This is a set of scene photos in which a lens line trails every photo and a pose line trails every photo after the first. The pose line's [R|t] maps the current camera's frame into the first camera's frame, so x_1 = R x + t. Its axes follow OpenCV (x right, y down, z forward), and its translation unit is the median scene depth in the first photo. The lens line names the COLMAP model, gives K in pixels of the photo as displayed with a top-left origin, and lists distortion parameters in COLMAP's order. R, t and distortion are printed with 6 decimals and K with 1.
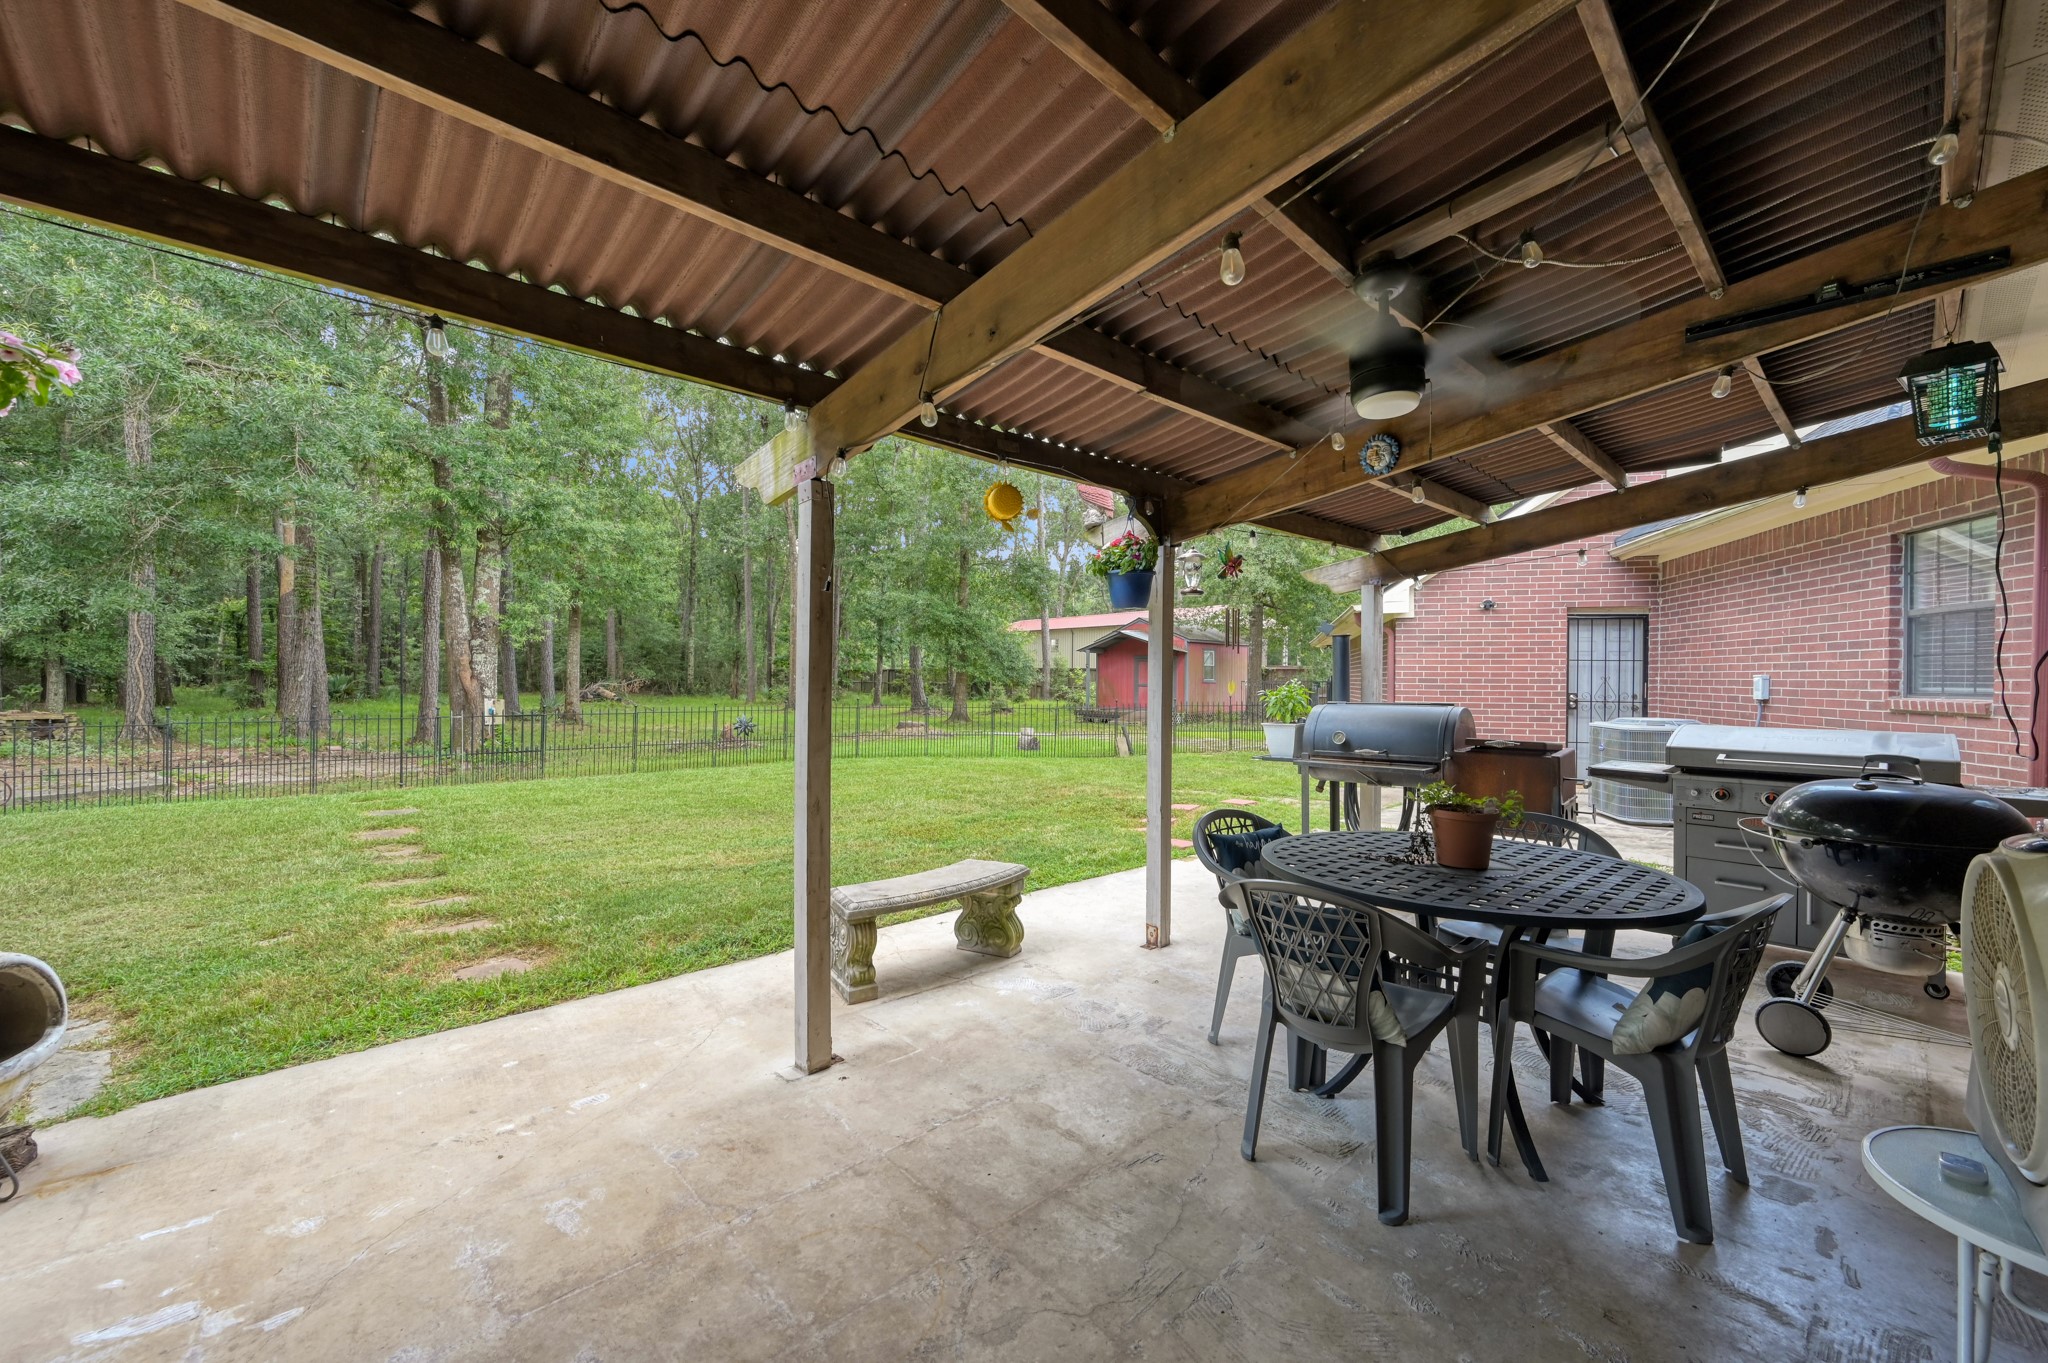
lens RADIAL K [[816.5, 0, 1033.6], [0, 816.5, 682.8], [0, 0, 1]] dist [0.000358, 0.000060]
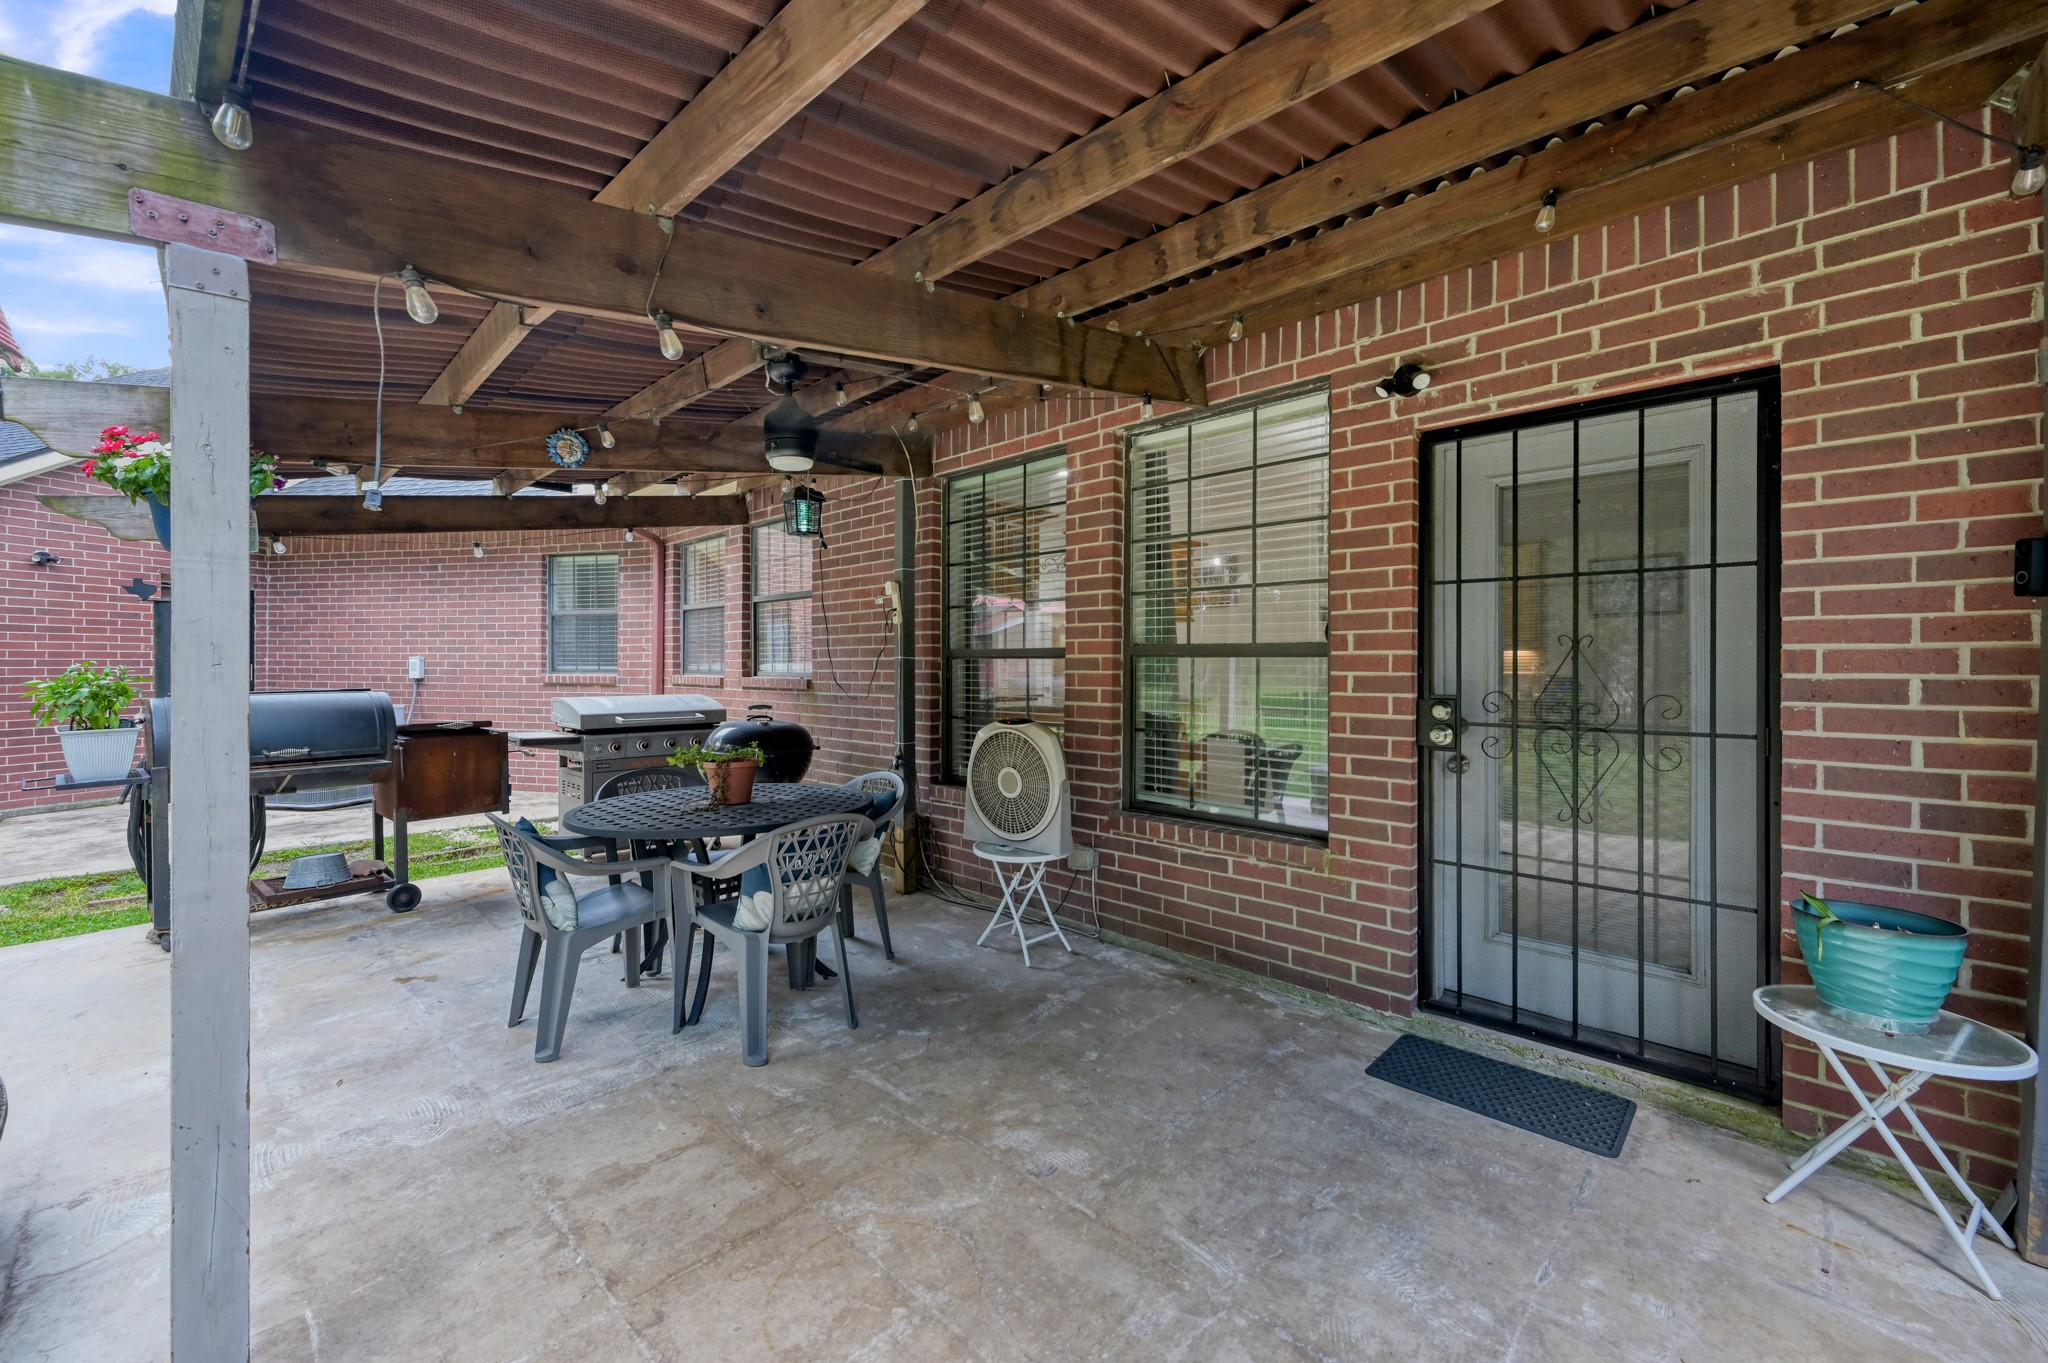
lens RADIAL K [[816.5, 0, 1033.6], [0, 816.5, 682.8], [0, 0, 1]] dist [0.000358, 0.000060]
pose [[-0.057991, -0.029794, 0.997872, -0.354613], [0.003766, 0.999541, 0.030063, -0.004985], [-0.998310, 0.005501, -0.057852, 0.251027]]
